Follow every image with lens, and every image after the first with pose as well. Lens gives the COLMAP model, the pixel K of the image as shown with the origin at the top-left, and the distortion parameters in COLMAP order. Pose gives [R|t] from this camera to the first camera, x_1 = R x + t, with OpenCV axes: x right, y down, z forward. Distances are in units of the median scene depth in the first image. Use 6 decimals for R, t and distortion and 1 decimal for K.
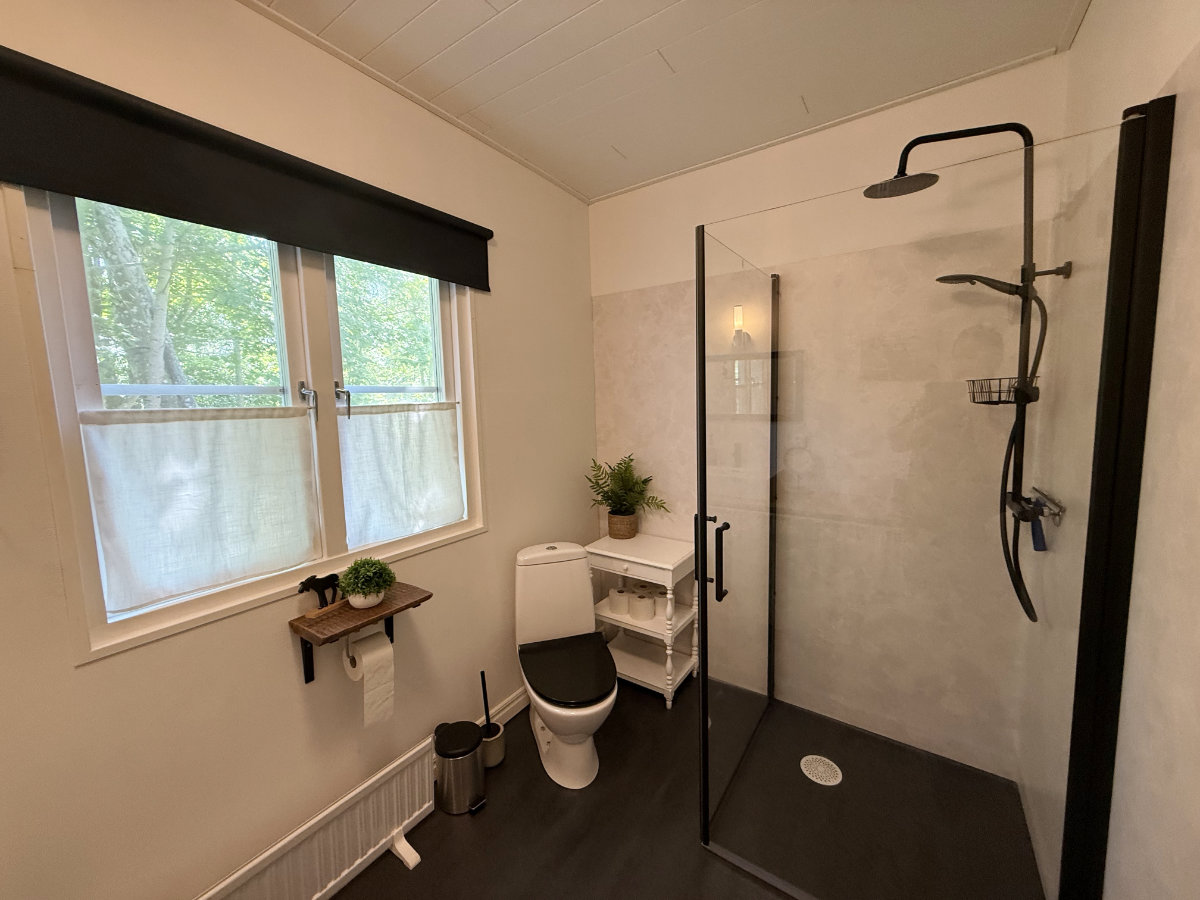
lens RADIAL K [[469.9, 0, 604.2], [0, 469.9, 445.3], [0, 0, 1]] dist [-0.001320, -0.000649]
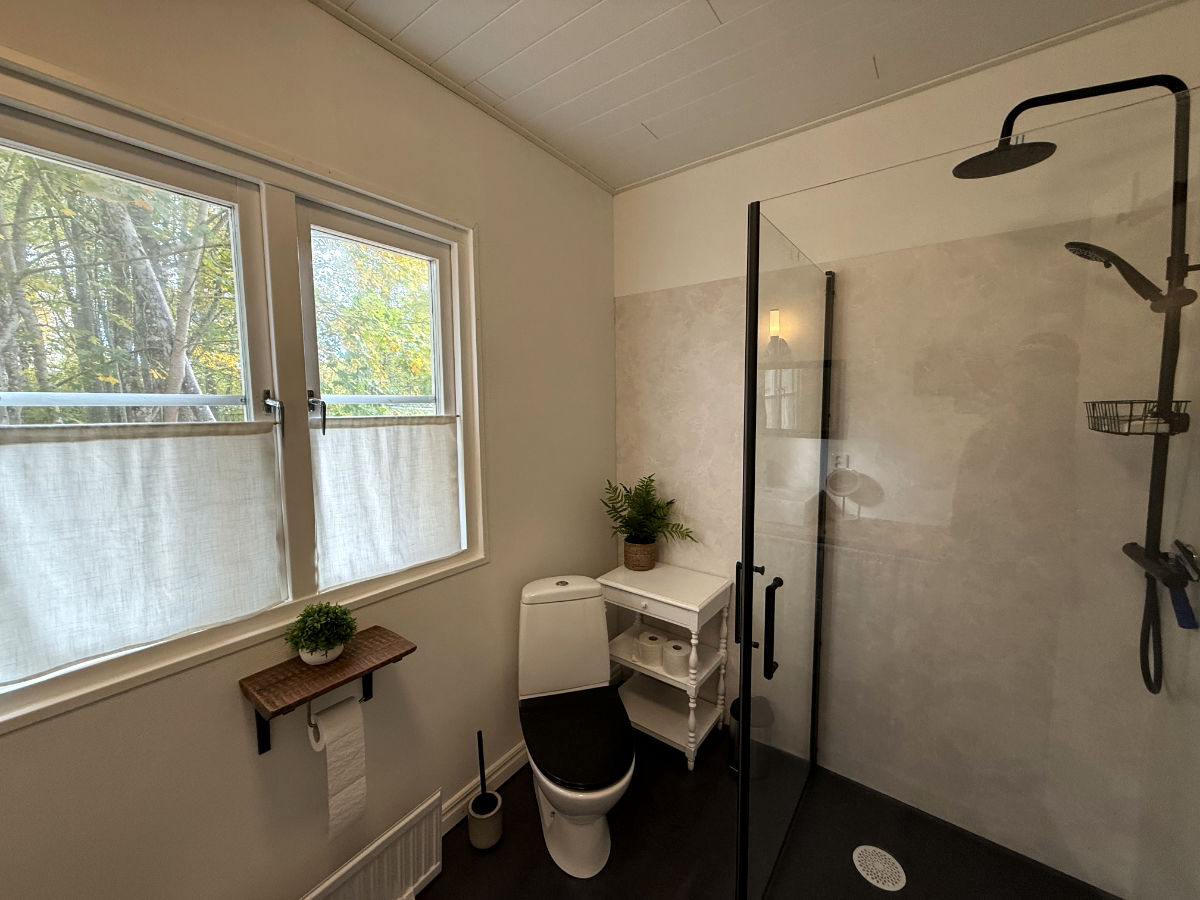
lens RADIAL K [[469.9, 0, 596.4], [0, 469.9, 448.2], [0, 0, 1]] dist [-0.001320, -0.000649]
pose [[0.998690, 0.022267, -0.046069, -0.014821], [-0.022677, 0.999708, -0.008402, -0.032224], [0.045869, 0.009435, 0.998903, 0.154059]]
